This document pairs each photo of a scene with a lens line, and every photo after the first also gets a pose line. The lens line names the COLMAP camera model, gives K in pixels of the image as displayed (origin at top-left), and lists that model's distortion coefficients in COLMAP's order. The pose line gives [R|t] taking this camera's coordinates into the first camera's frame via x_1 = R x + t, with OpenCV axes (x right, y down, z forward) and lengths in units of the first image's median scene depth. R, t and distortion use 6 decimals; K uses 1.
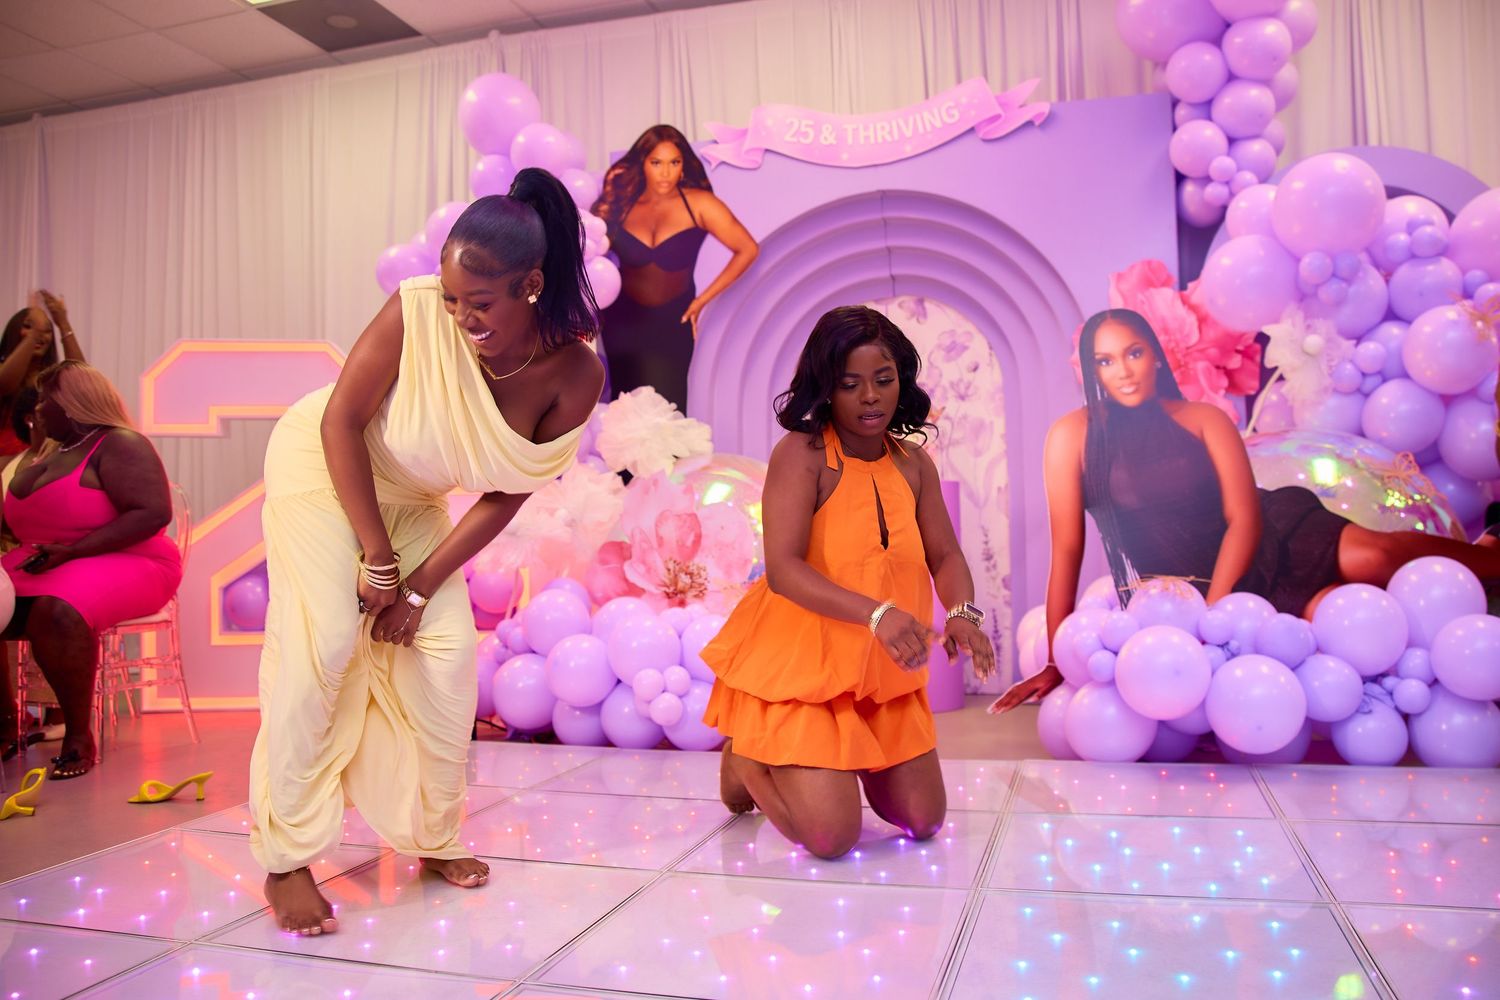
lens RADIAL K [[1204.3, 0, 751.0], [0, 1204.3, 490.5], [0, 0, 1]] dist [-0.145504, 0.127191]
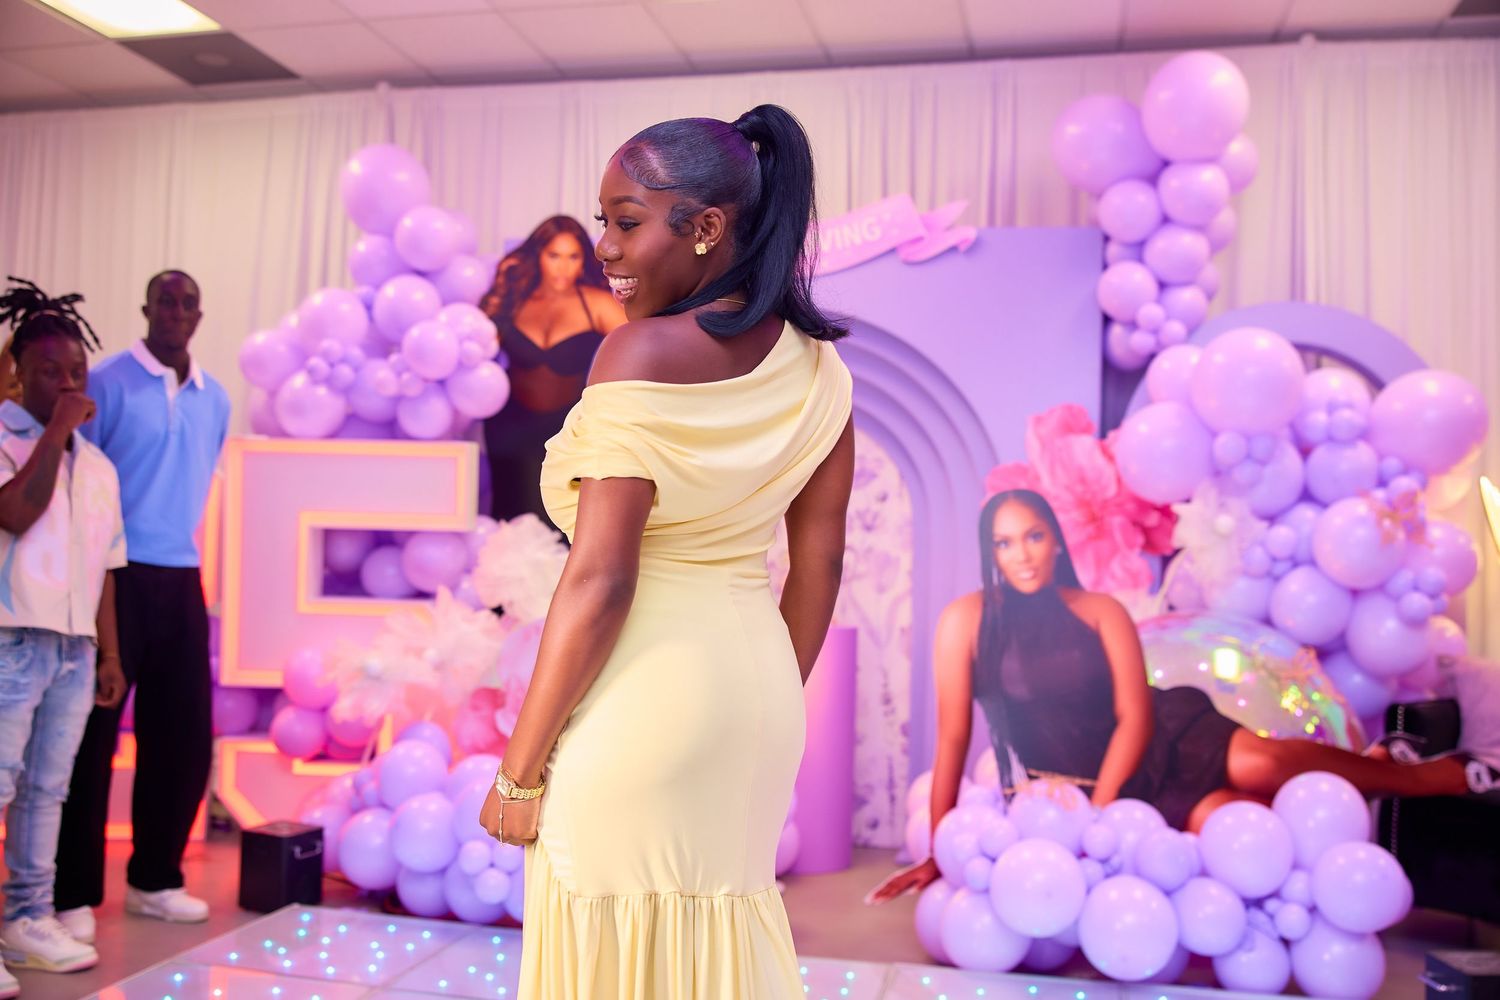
lens RADIAL K [[1384.7, 0, 757.9], [0, 1384.7, 485.0], [0, 0, 1]] dist [-0.106153, 0.119267]
pose [[0.995922, 0.052294, 0.073513, 0.009232], [-0.051126, 0.998536, -0.017682, -0.094414], [-0.074330, 0.013852, 0.997137, -0.079771]]
